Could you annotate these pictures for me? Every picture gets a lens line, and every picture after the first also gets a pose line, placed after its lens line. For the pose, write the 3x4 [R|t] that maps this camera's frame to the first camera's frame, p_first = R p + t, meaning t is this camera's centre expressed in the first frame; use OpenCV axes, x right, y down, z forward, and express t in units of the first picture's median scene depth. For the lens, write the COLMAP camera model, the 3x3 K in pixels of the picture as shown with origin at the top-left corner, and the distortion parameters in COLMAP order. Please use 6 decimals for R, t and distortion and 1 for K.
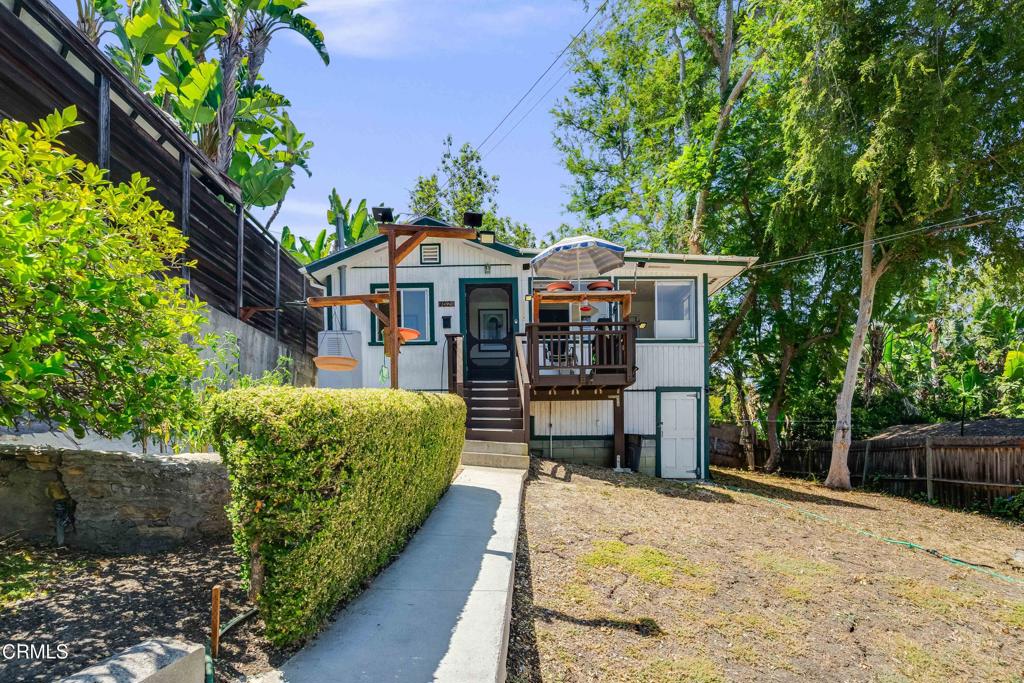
lens RADIAL K [[487.7, 0, 512.5], [0, 487.7, 453.5], [0, 0, 1]] dist [0.001939, 0.000605]
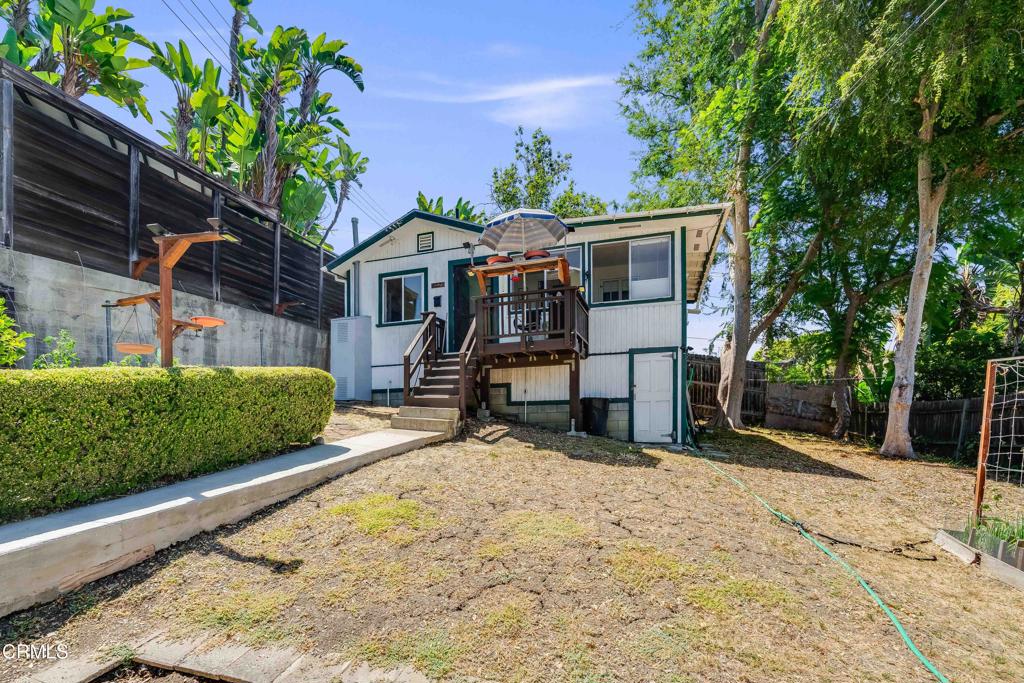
lens RADIAL K [[462.6, 0, 509.4], [0, 462.6, 420.3], [0, 0, 1]] dist [0.006461, -0.000179]
pose [[0.955078, -0.009877, -0.296189, 0.329432], [0.008955, 0.999950, -0.004471, 0.008291], [0.296218, 0.001617, 0.955119, 0.038698]]
